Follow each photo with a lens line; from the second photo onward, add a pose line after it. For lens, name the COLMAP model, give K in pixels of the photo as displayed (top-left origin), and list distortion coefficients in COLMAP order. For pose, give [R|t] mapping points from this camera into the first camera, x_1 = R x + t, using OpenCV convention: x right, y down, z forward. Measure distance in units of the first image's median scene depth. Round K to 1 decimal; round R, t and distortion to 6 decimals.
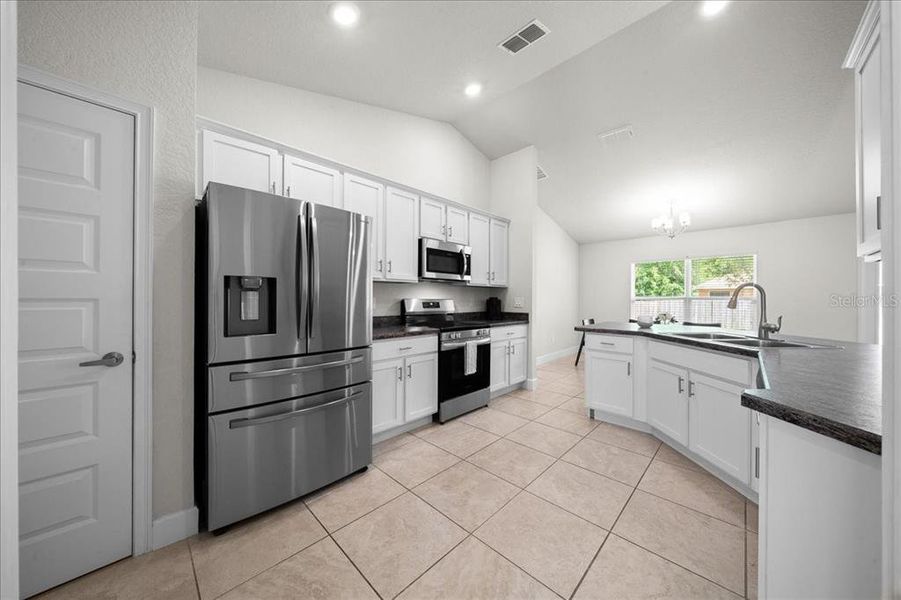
lens RADIAL K [[304.4, 0, 457.1], [0, 304.4, 299.5], [0, 0, 1]] dist [-0.006358, 0.000406]
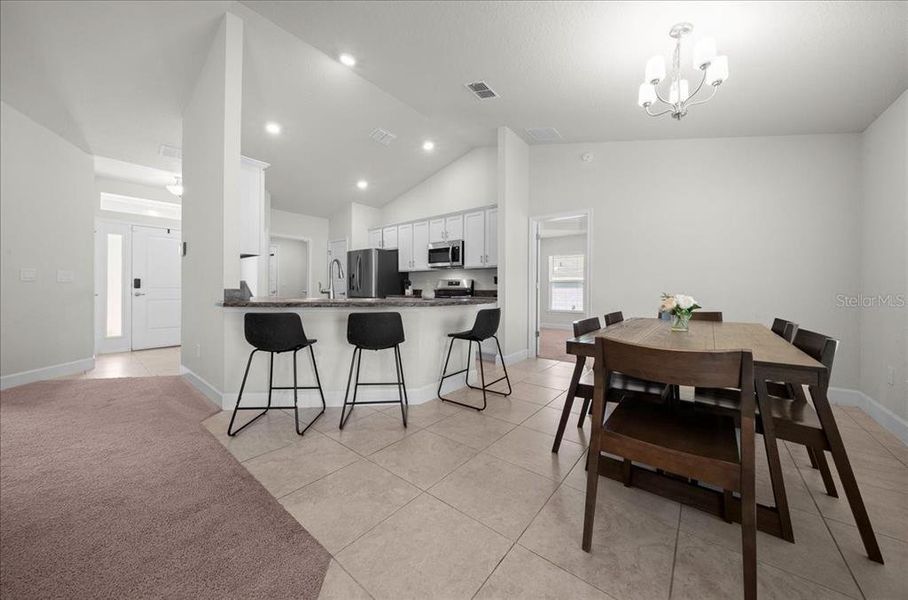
lens RADIAL K [[312.5, 0, 453.8], [0, 312.5, 291.0], [0, 0, 1]] dist [-0.003051, -0.000049]
pose [[0.080948, 0.007163, -0.996693, 1.576770], [-0.005287, 0.999963, 0.006757, 0.047680], [0.996704, 0.004723, 0.080983, 0.941403]]
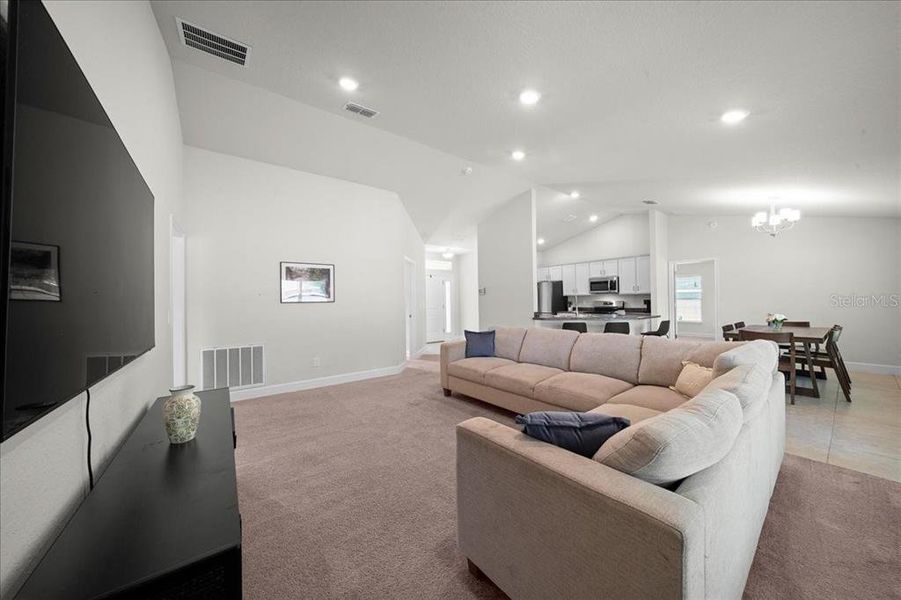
lens RADIAL K [[304.4, 0, 454.7], [0, 304.4, 300.3], [0, 0, 1]] dist [-0.006358, 0.000406]
pose [[-0.160887, 0.000326, -0.986973, 2.549253], [0.012547, 0.999920, -0.001715, -0.019535], [0.986893, -0.012660, -0.160879, 0.245481]]
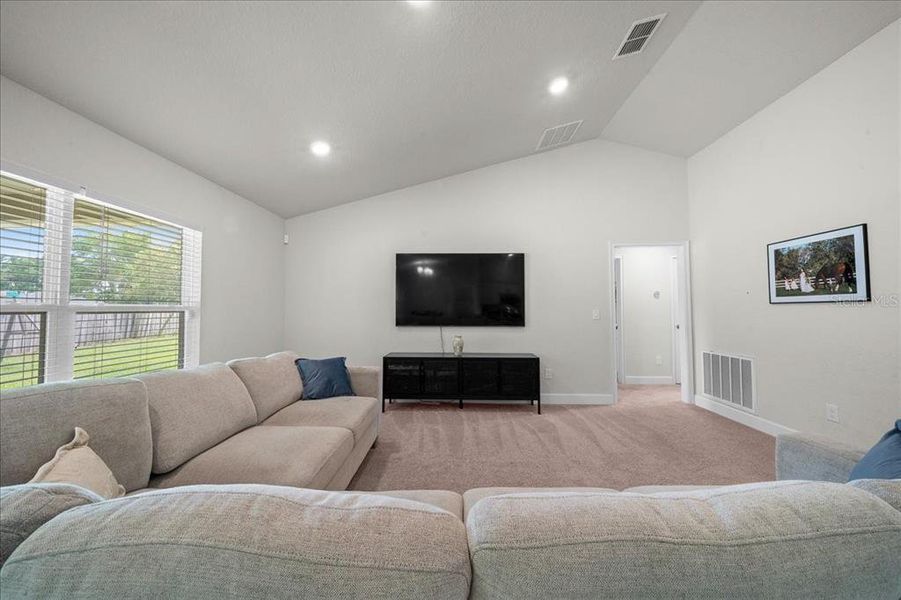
lens RADIAL K [[304.4, 0, 453.7], [0, 304.4, 299.0], [0, 0, 1]] dist [-0.006358, 0.000406]
pose [[-0.669955, 0.027625, 0.741887, 1.377345], [-0.000272, 0.999298, -0.037456, -0.000818], [-0.742402, -0.025295, -0.669478, 0.586538]]
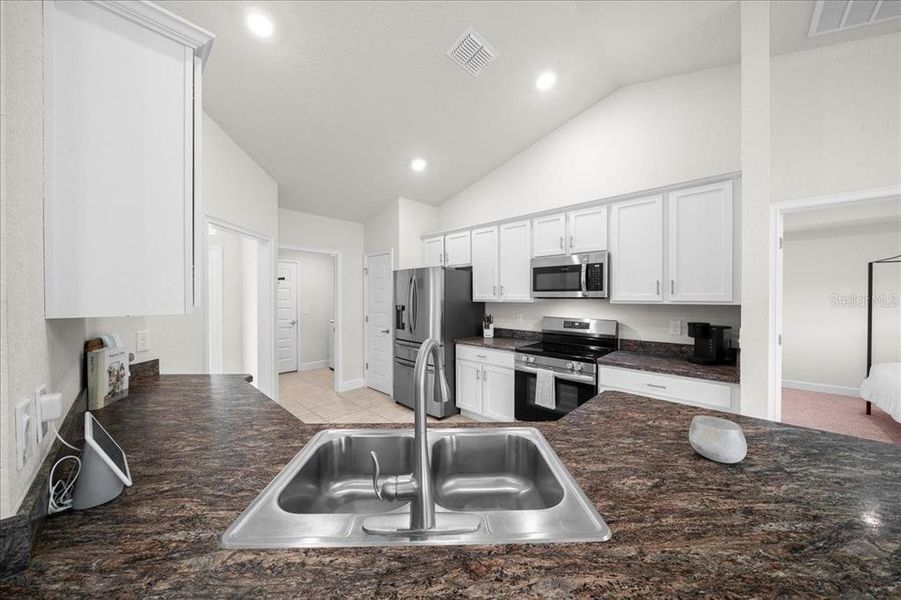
lens RADIAL K [[304.4, 0, 454.8], [0, 304.4, 298.5], [0, 0, 1]] dist [-0.006358, 0.000406]
pose [[0.009229, 0.009263, -0.999915, 0.862852], [0.001963, 0.999955, 0.009282, -0.074300], [0.999955, -0.002048, 0.009210, 0.686190]]
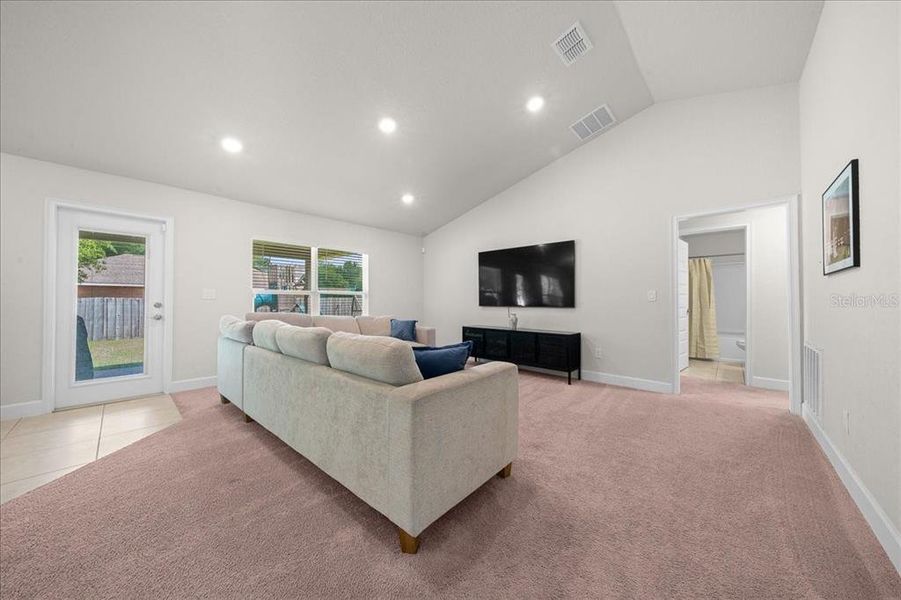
lens RADIAL K [[304.4, 0, 456.5], [0, 304.4, 299.5], [0, 0, 1]] dist [-0.006358, 0.000406]
pose [[-0.029847, 0.004950, 0.999542, 0.796828], [-0.001093, 0.999987, -0.004985, 0.034273], [-0.999554, -0.001242, -0.029841, 0.121373]]
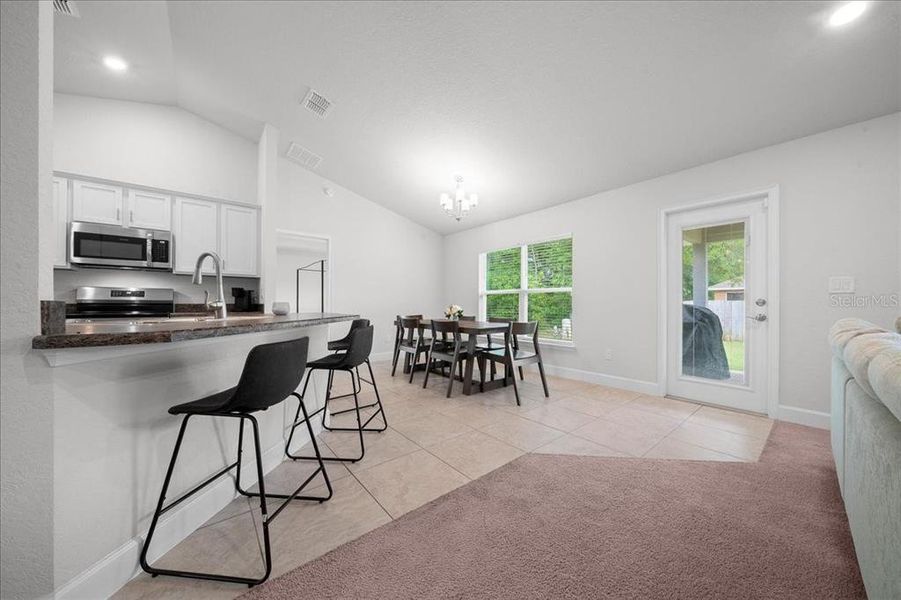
lens RADIAL K [[304.4, 0, 449.1], [0, 304.4, 301.3], [0, 0, 1]] dist [-0.006358, 0.000406]
pose [[0.992225, -0.001623, -0.124450, 1.123518], [0.000466, 0.999956, -0.009326, 0.054795], [0.124459, 0.009196, 0.992182, 0.190830]]
